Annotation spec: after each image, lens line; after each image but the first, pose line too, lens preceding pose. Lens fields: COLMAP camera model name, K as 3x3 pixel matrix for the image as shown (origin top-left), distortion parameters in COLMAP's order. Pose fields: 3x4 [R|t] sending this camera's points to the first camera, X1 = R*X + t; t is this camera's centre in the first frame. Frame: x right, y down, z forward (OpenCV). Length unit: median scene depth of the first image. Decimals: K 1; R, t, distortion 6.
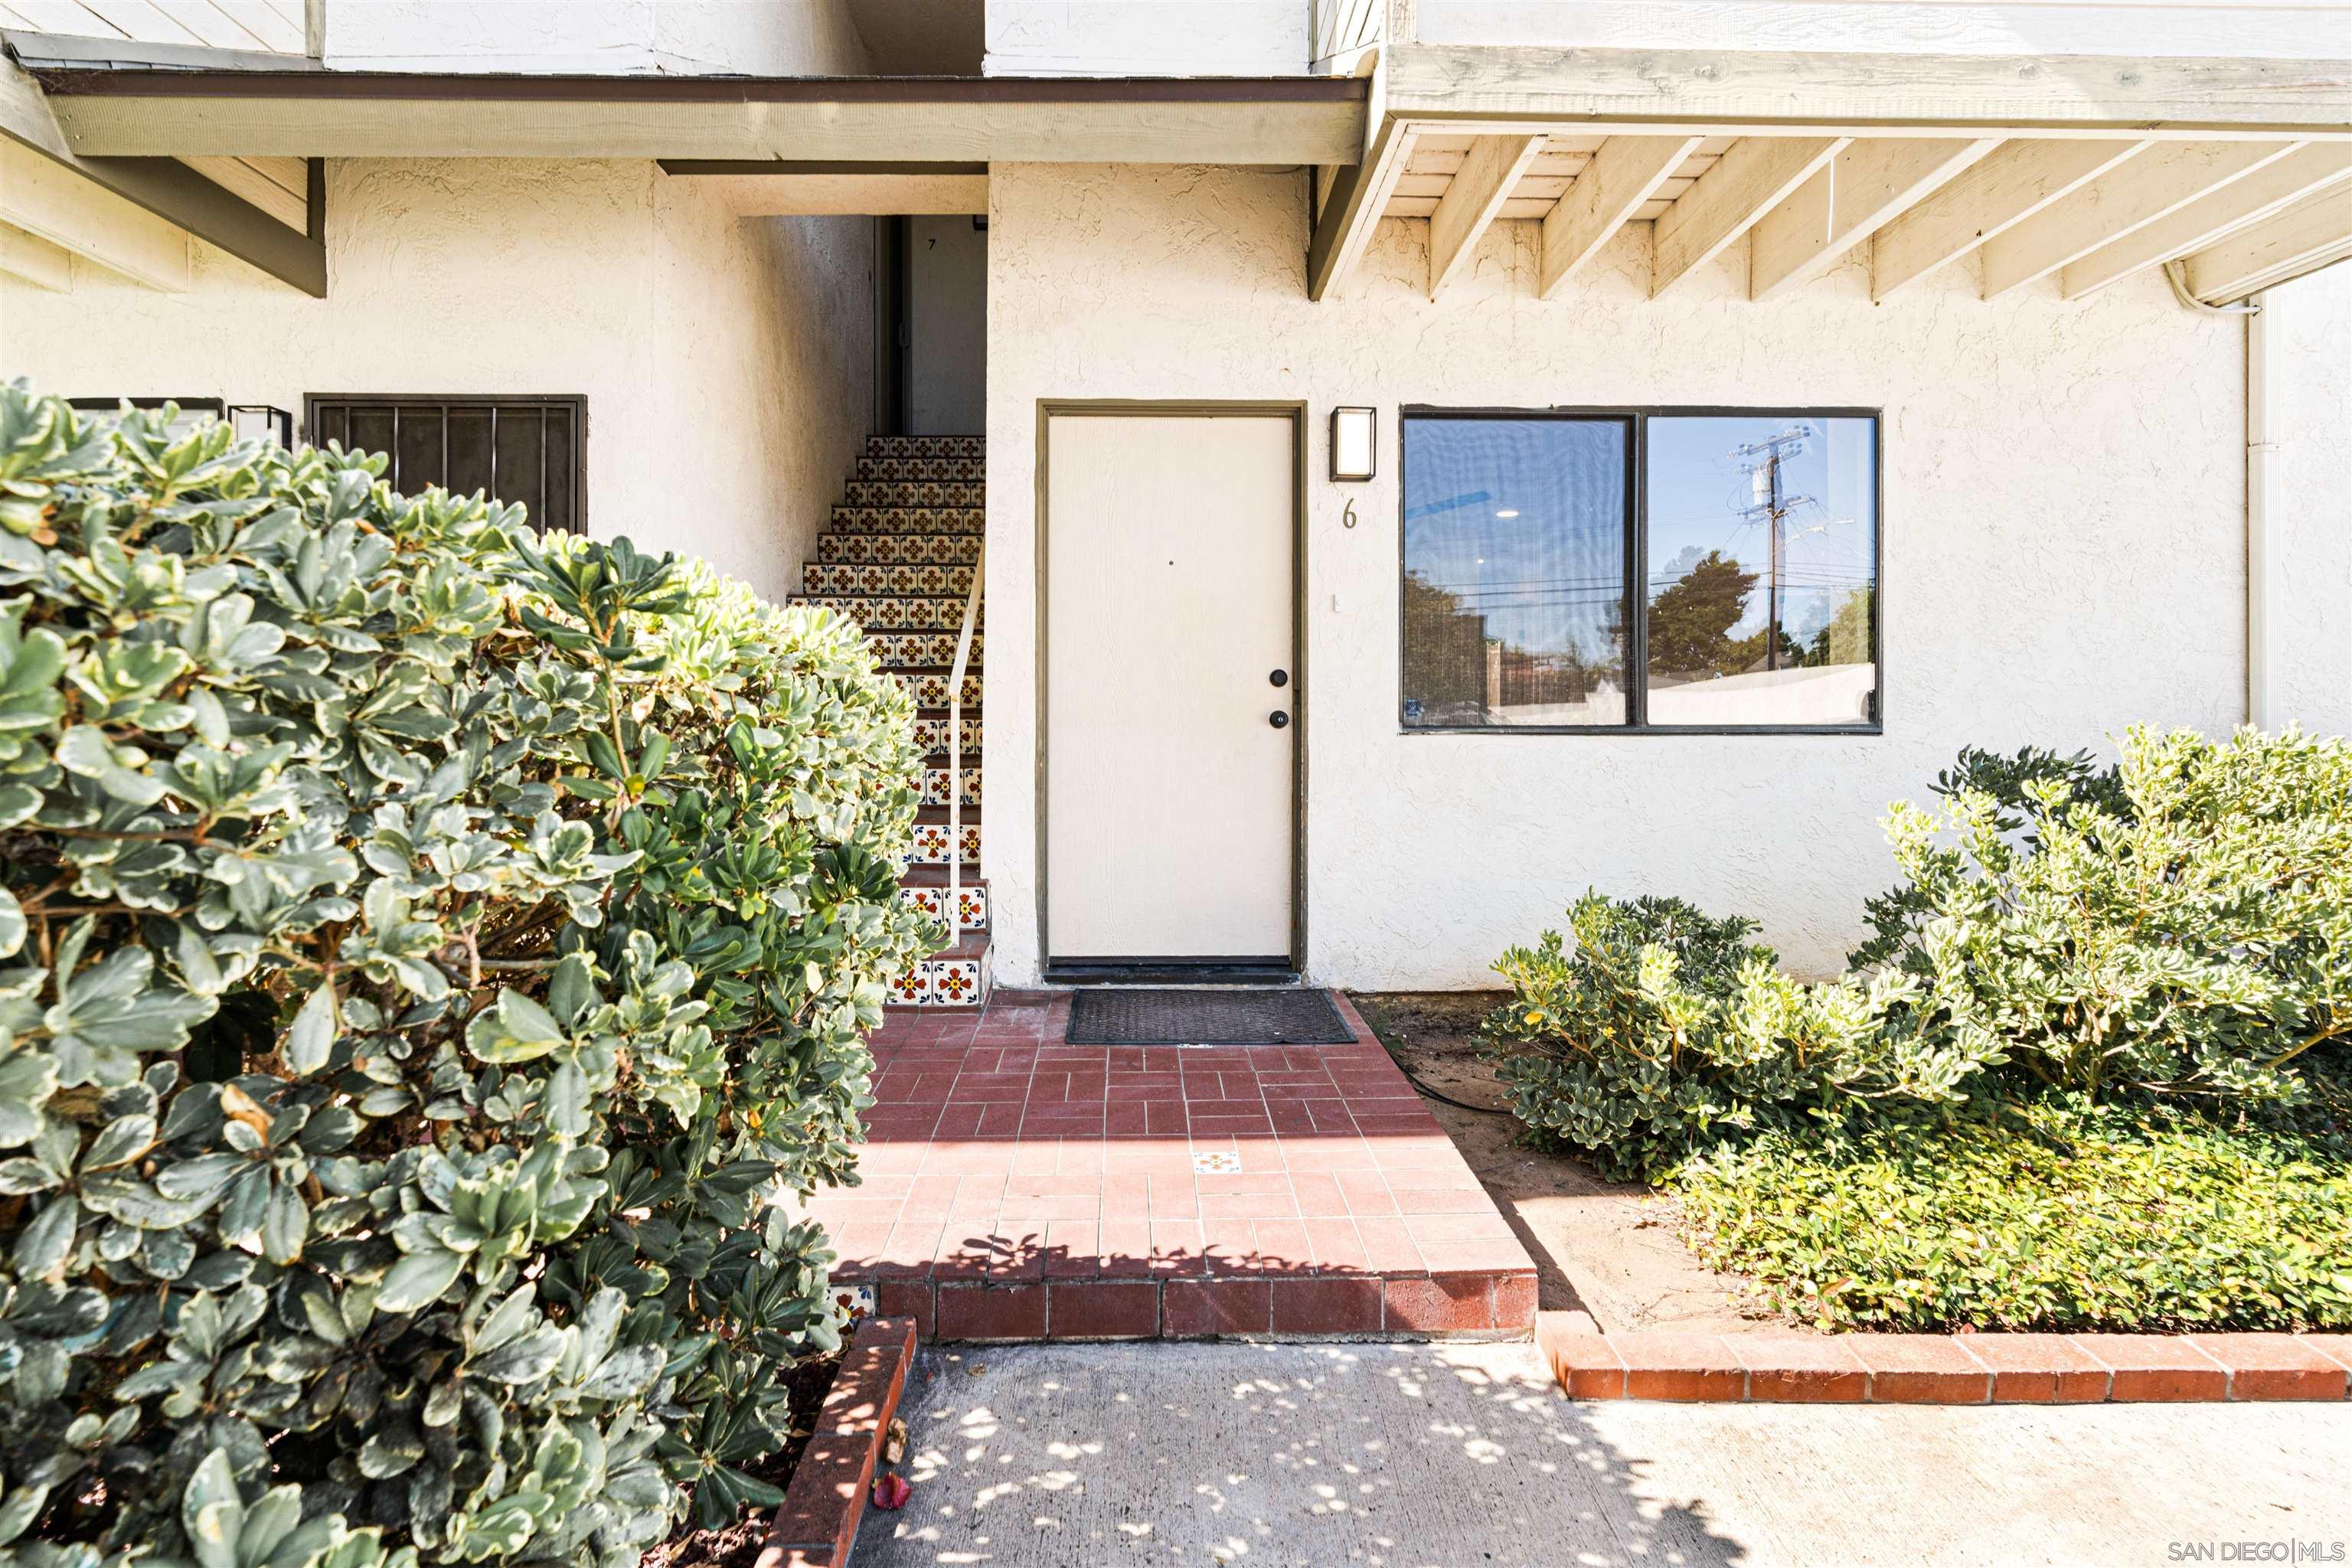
lens RADIAL K [[1084.8, 0, 1166.2], [0, 1084.8, 728.5], [0, 0, 1]] dist [-0.004612, 0.000372]
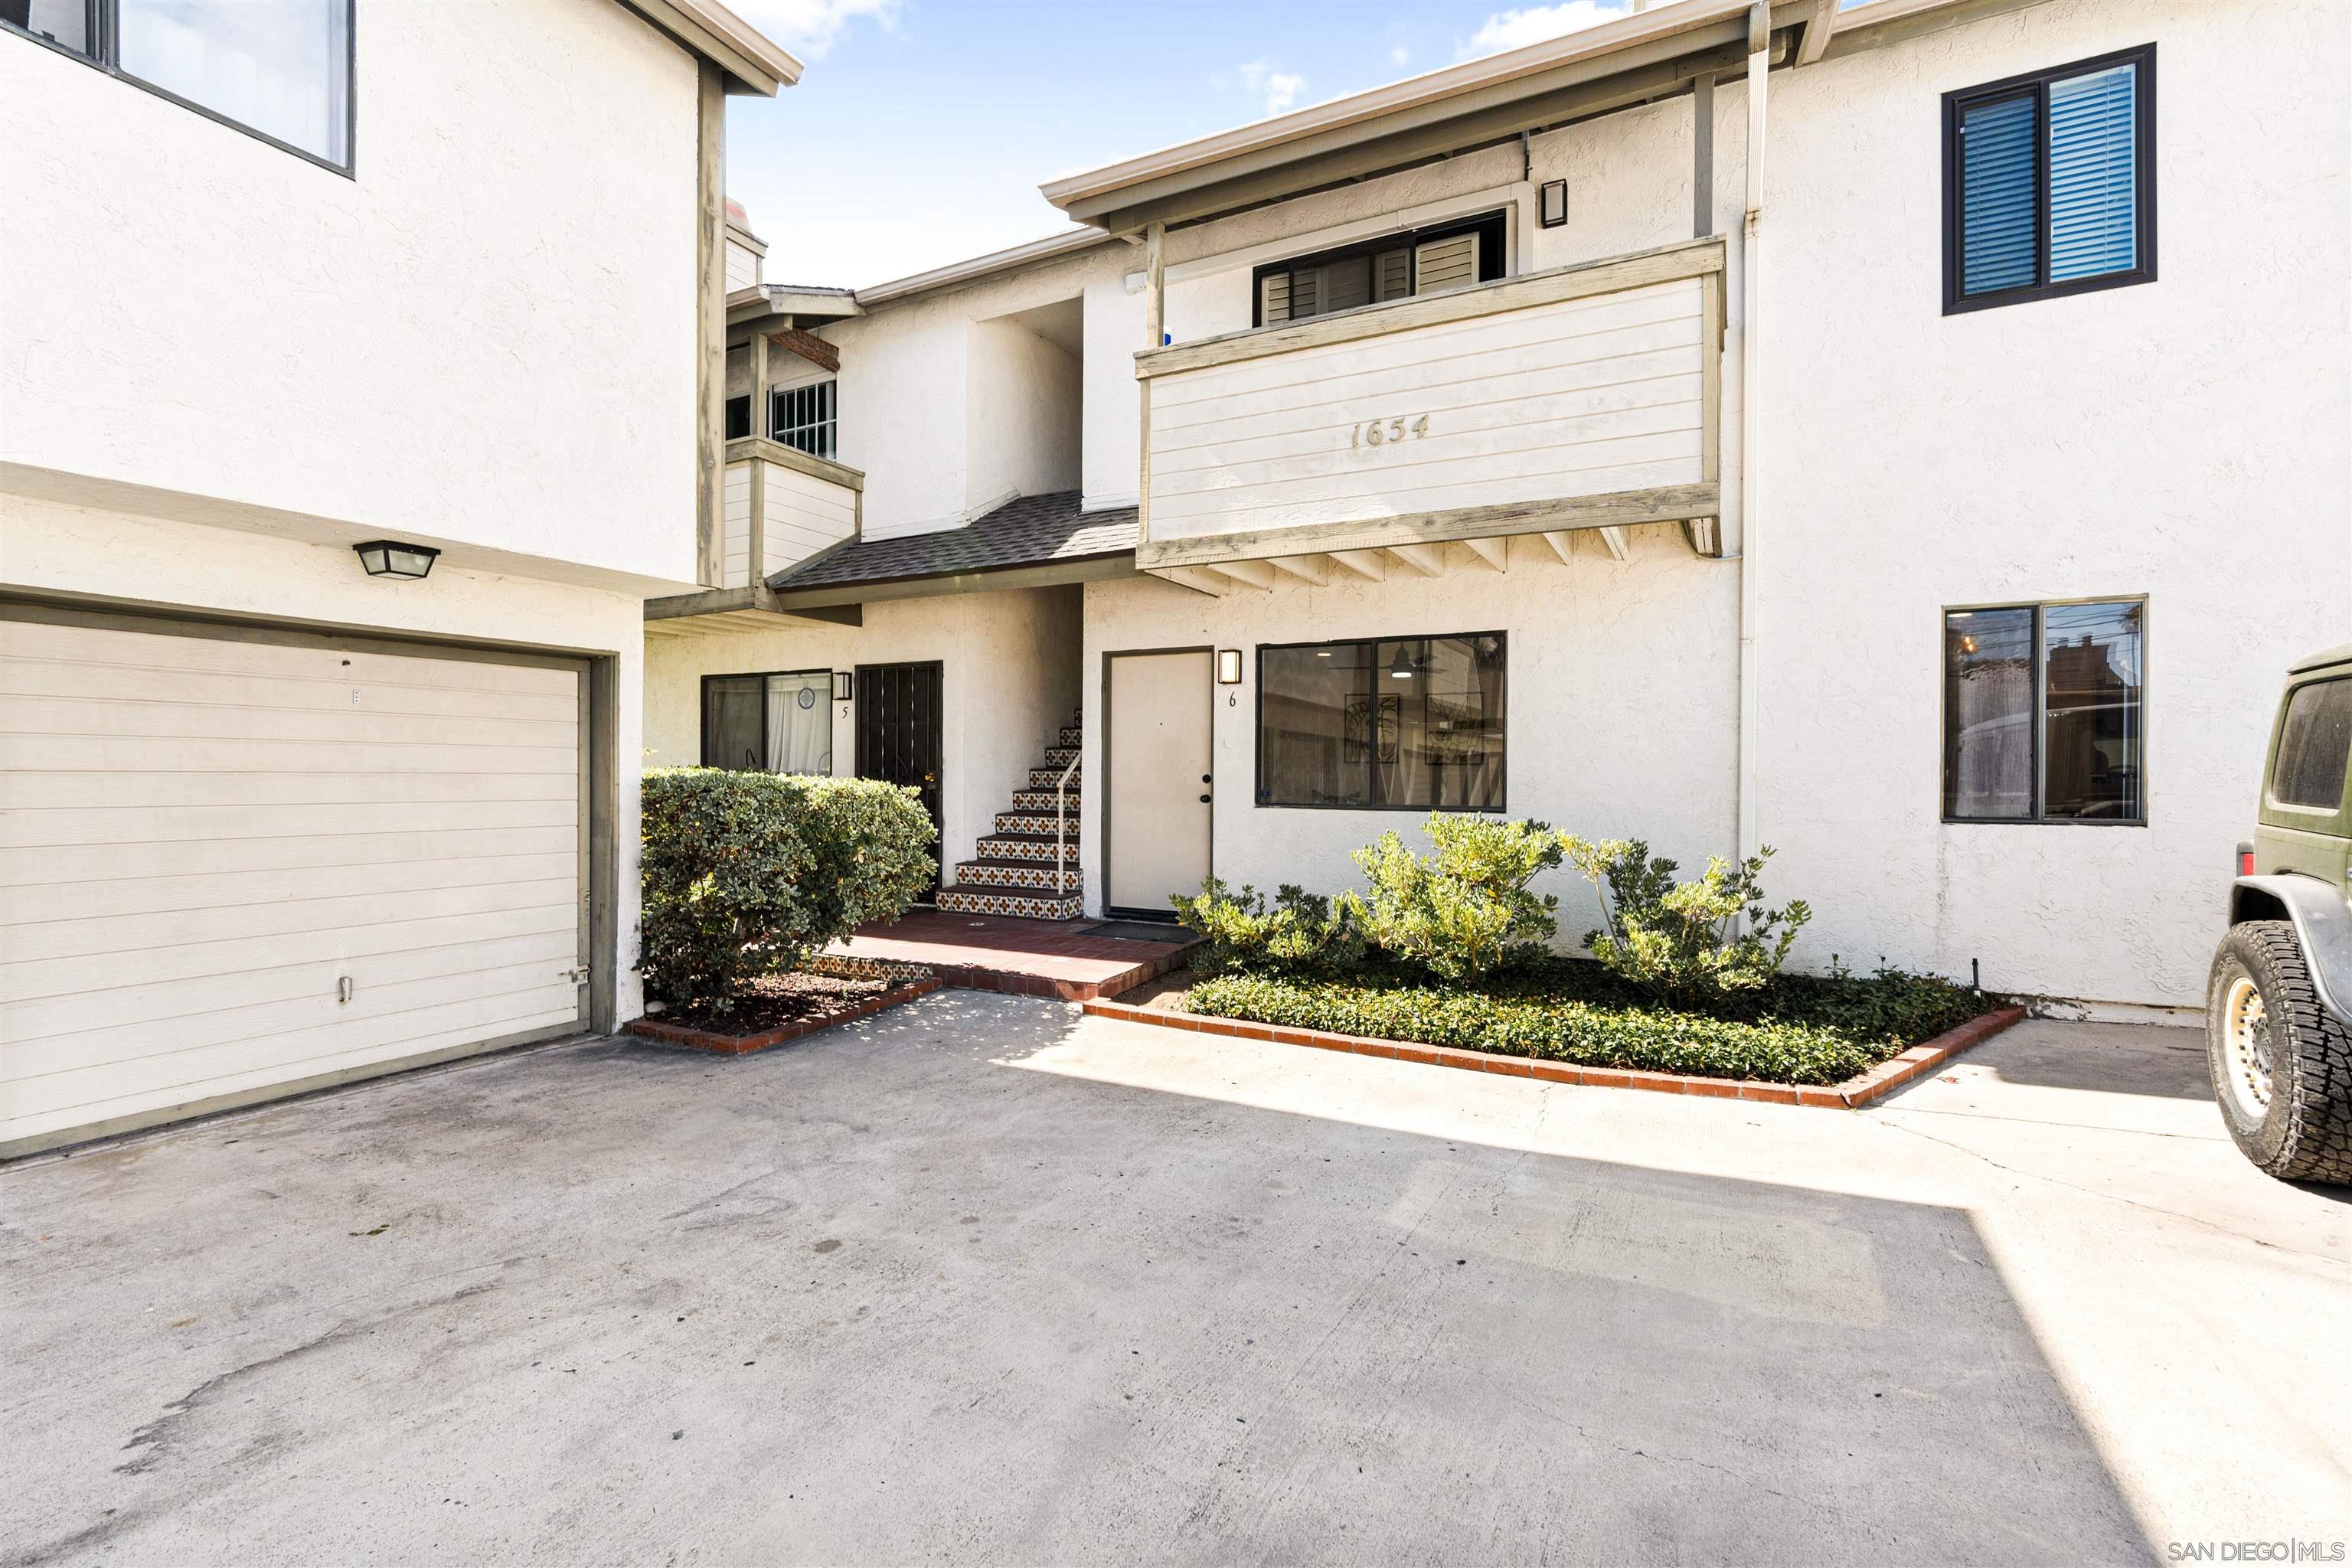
lens RADIAL K [[1084.8, 0, 1174.9], [0, 1084.8, 778.8], [0, 0, 1]] dist [-0.004612, 0.000372]
pose [[0.877025, 0.008035, -0.480378, 1.074833], [-0.006673, 0.999967, 0.004544, -0.056689], [0.480399, -0.000780, 0.877050, -0.865307]]
